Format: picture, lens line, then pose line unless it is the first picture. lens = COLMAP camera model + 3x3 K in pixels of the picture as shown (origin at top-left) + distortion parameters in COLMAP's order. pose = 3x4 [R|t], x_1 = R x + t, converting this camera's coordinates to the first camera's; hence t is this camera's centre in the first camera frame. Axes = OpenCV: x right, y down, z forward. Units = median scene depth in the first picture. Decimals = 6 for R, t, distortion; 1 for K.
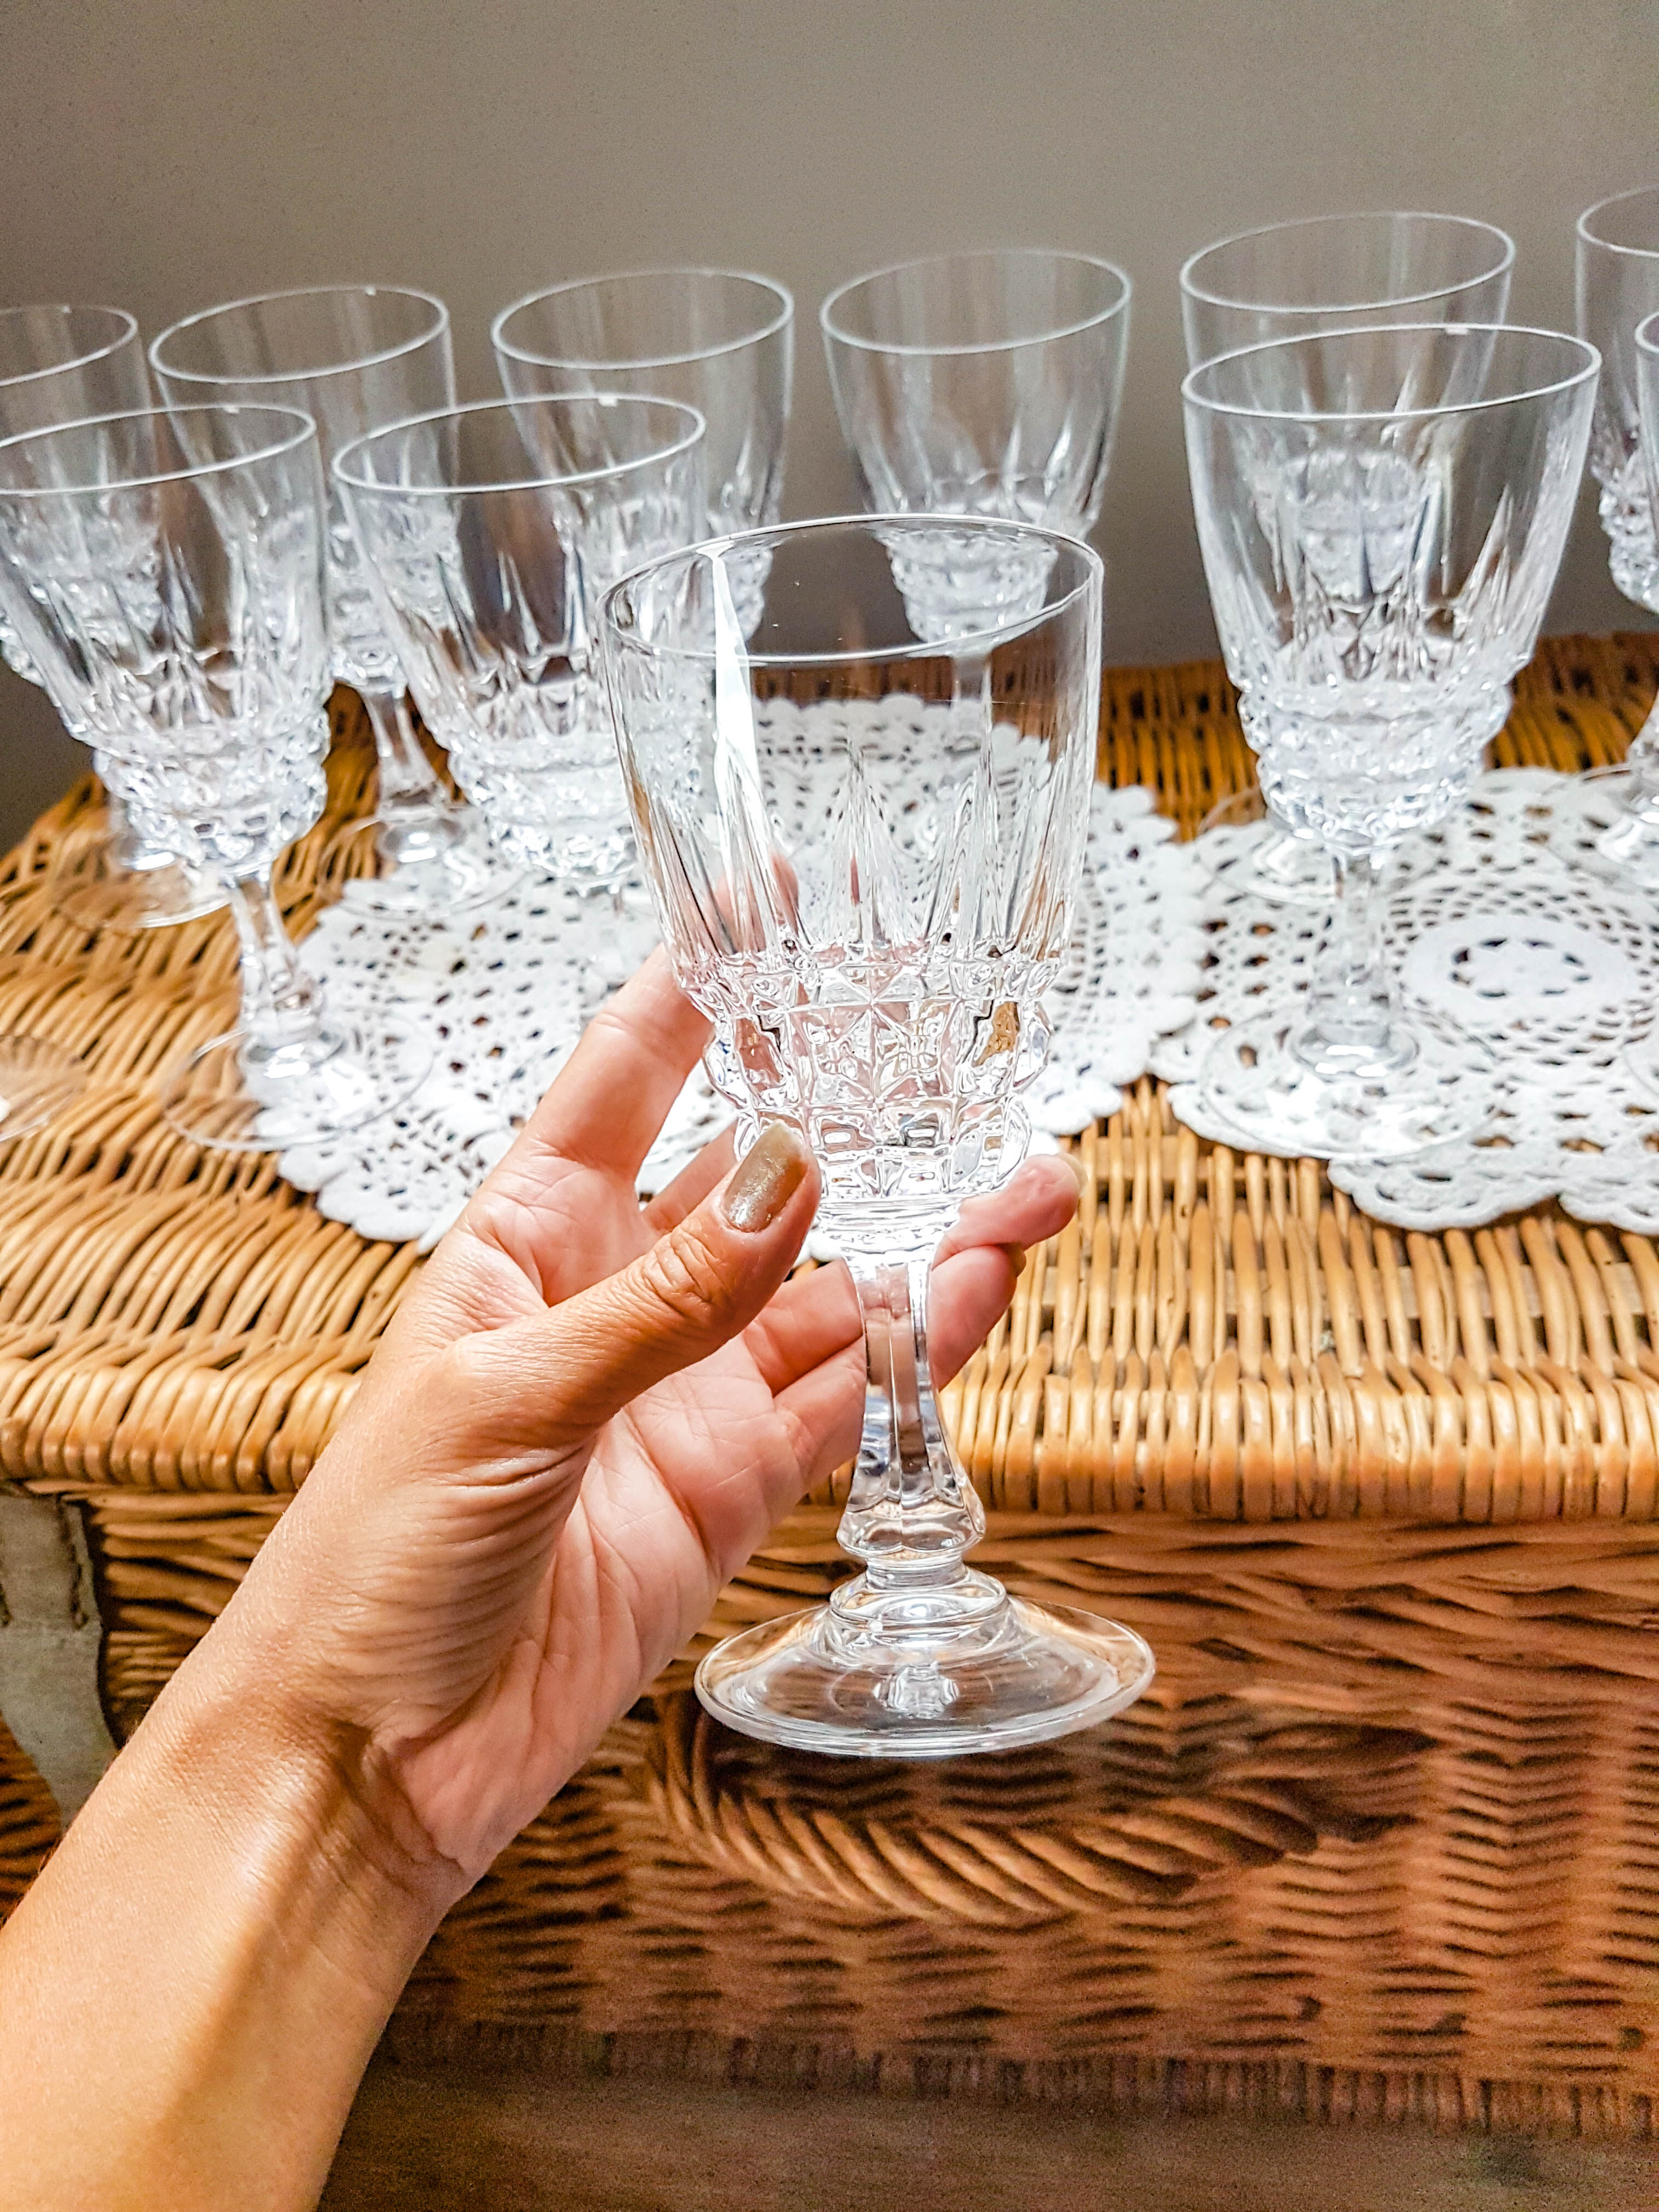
lens RADIAL K [[1788.4, 0, 818.5], [0, 1788.4, 1103.3], [0, 0, 1]] dist [0.097673, -0.202869]
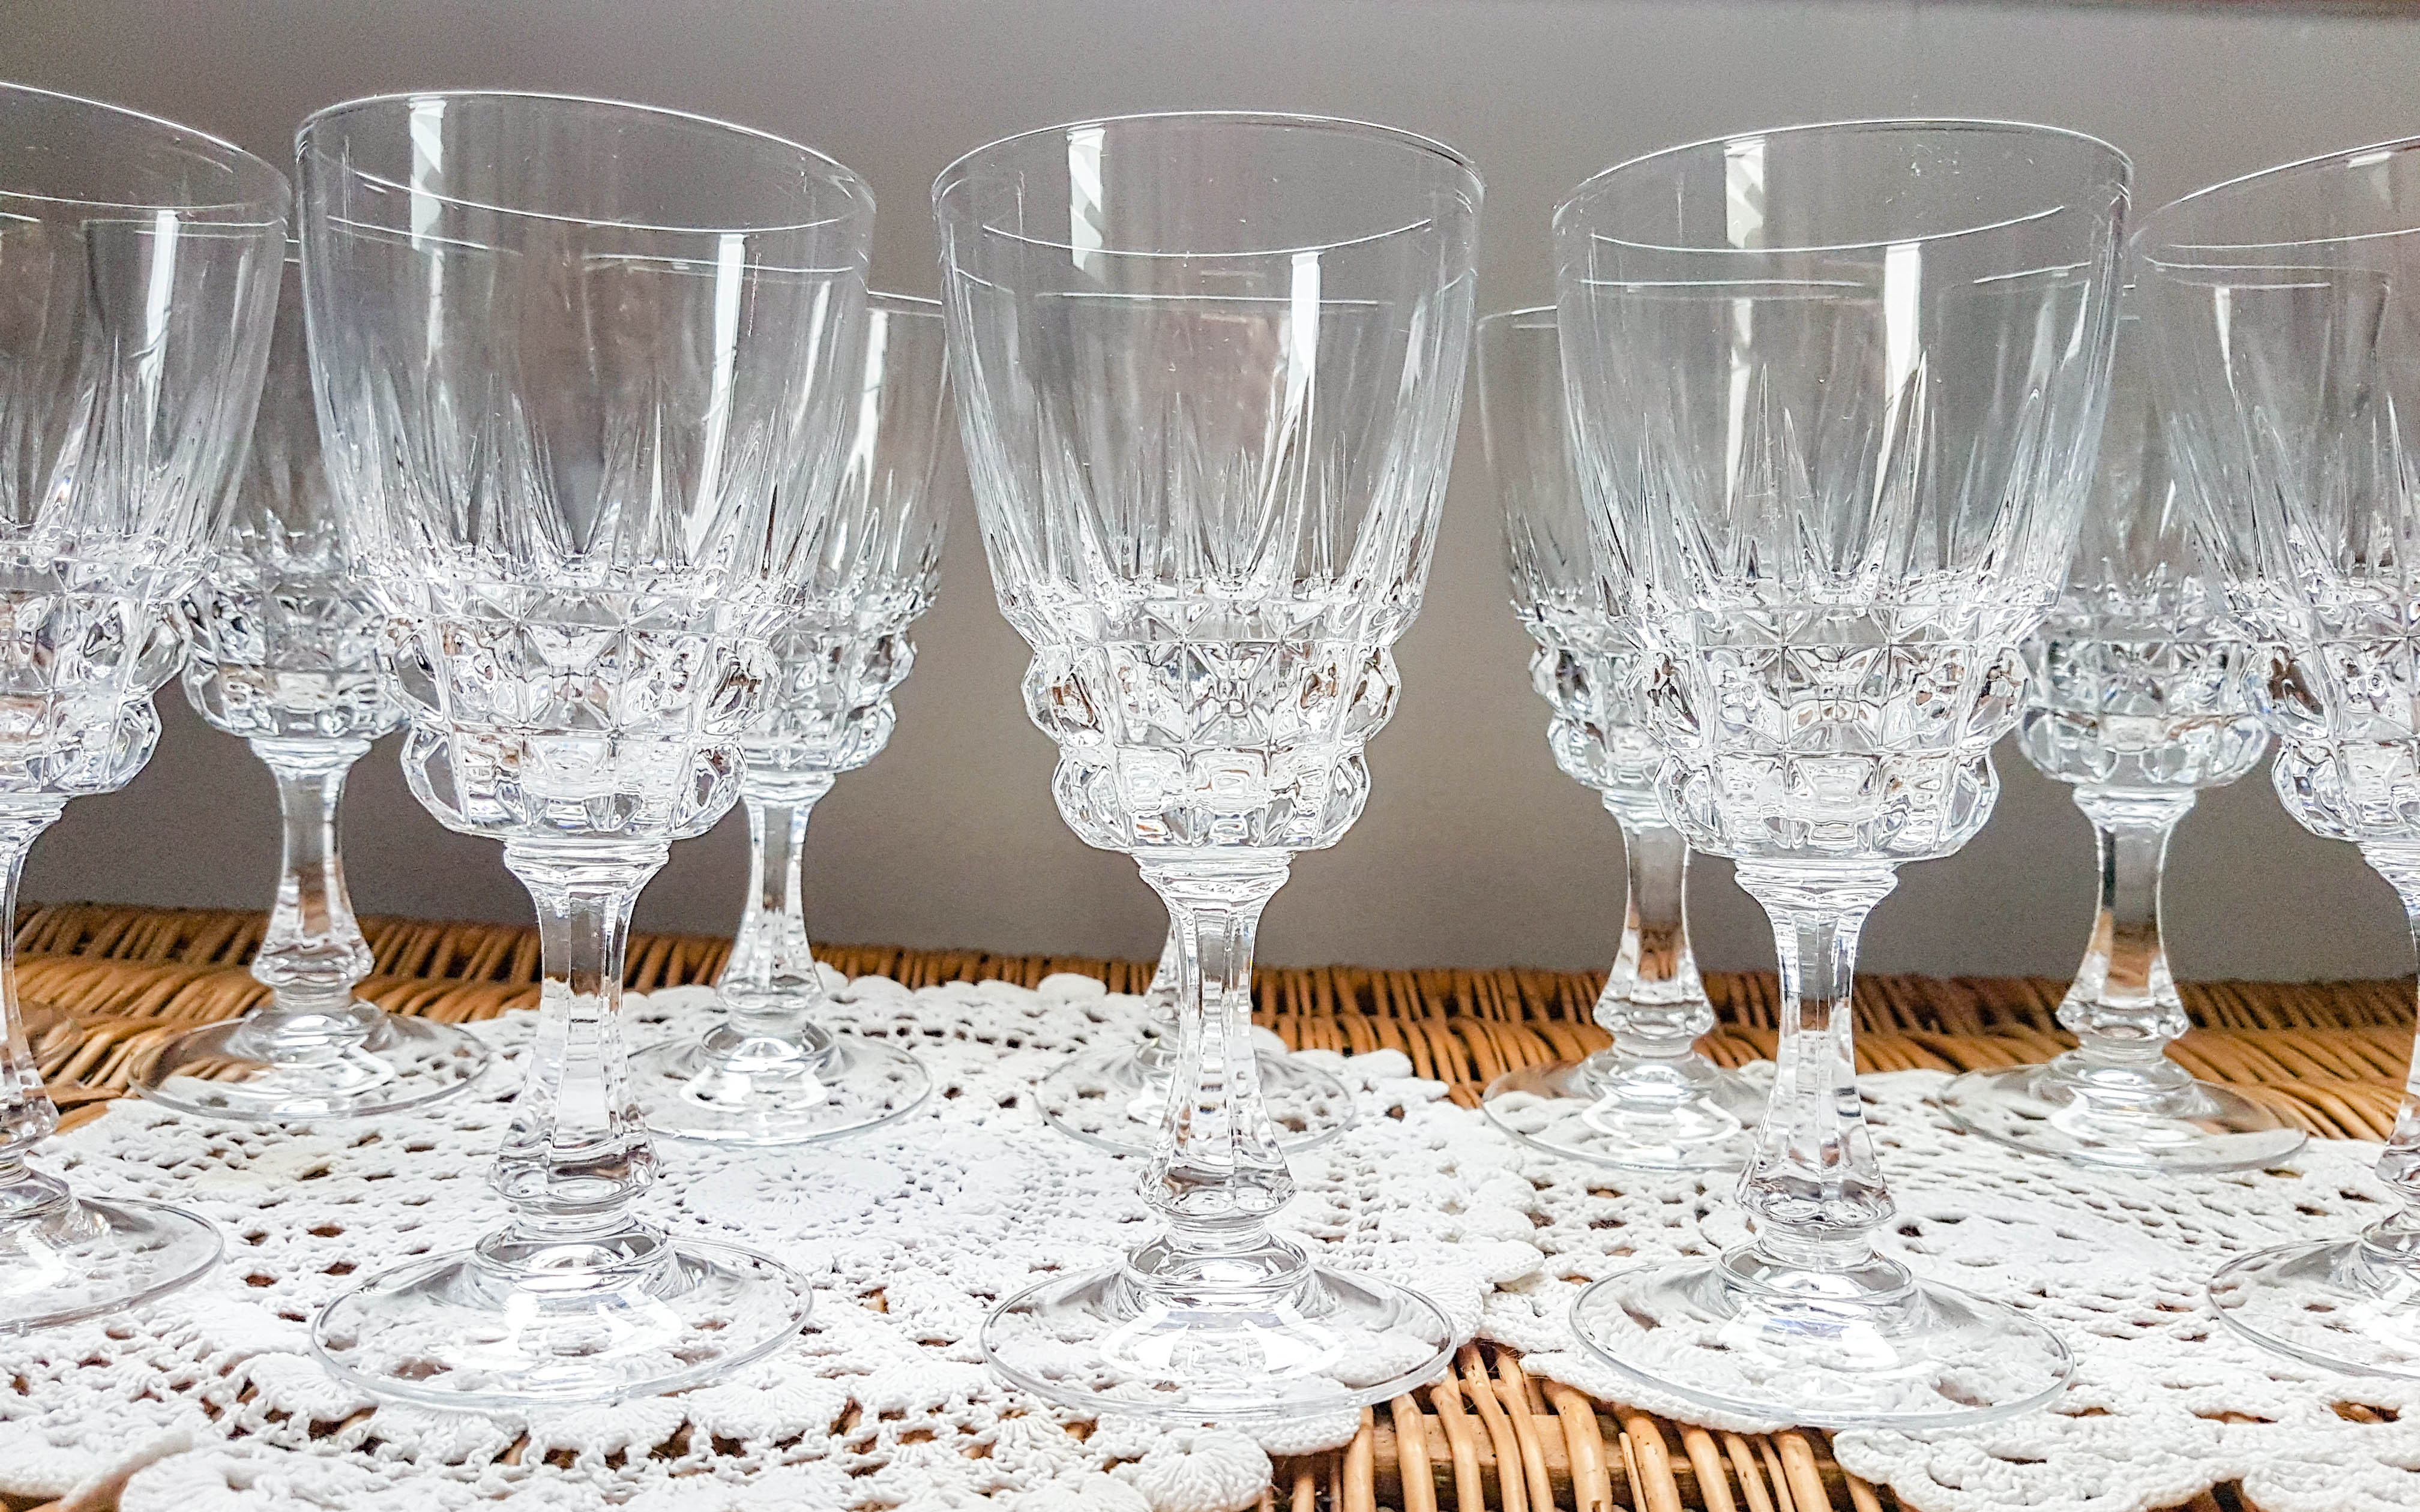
lens RADIAL K [[1941.2, 0, 1218.6], [0, 1941.2, 736.1], [0, 0, 1]] dist [0.047832, -0.124878]
pose [[0.982602, 0.120062, 0.141699, -0.015489], [-0.027402, 0.848325, -0.528767, 0.157926], [-0.183691, 0.515684, 0.836856, 0.376840]]
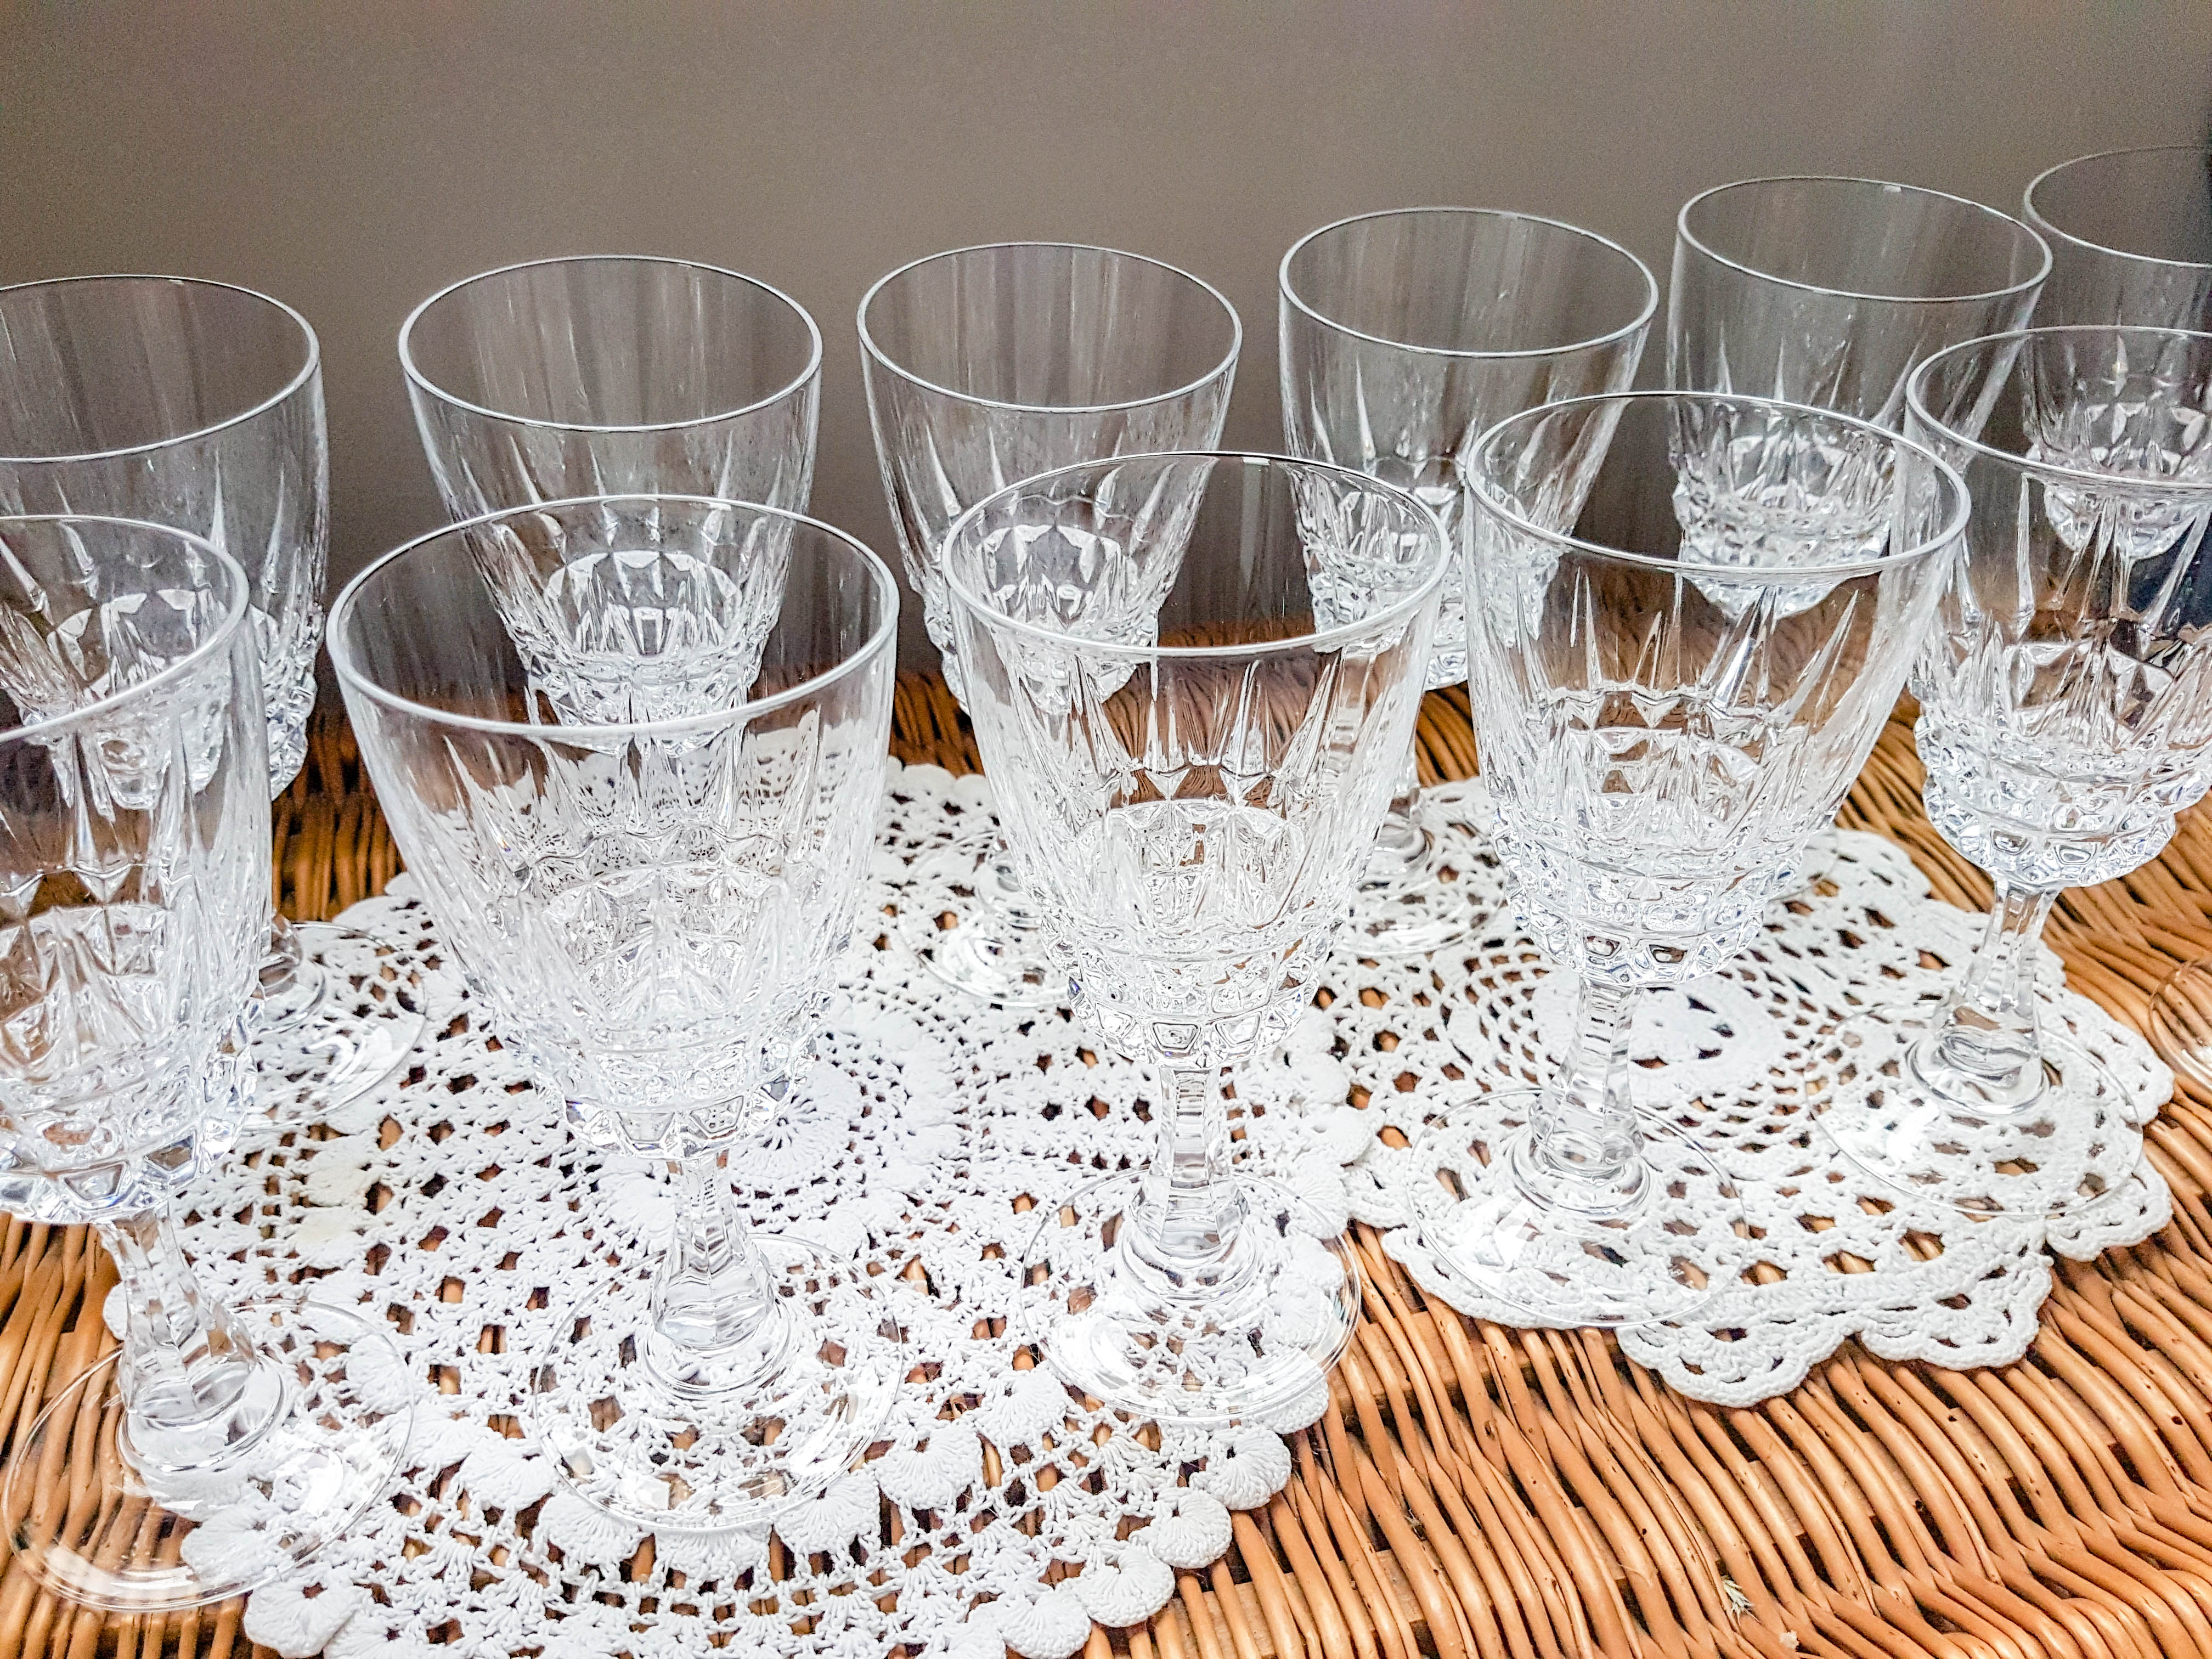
lens RADIAL K [[1788.4, 0, 1096.0], [0, 1788.4, 830.7], [0, 0, 1]] dist [0.097673, -0.202869]
pose [[0.914878, -0.103129, 0.390336, -0.234228], [0.113289, 0.993557, -0.003025, -0.209653], [-0.387509, 0.046989, 0.920668, 0.262691]]
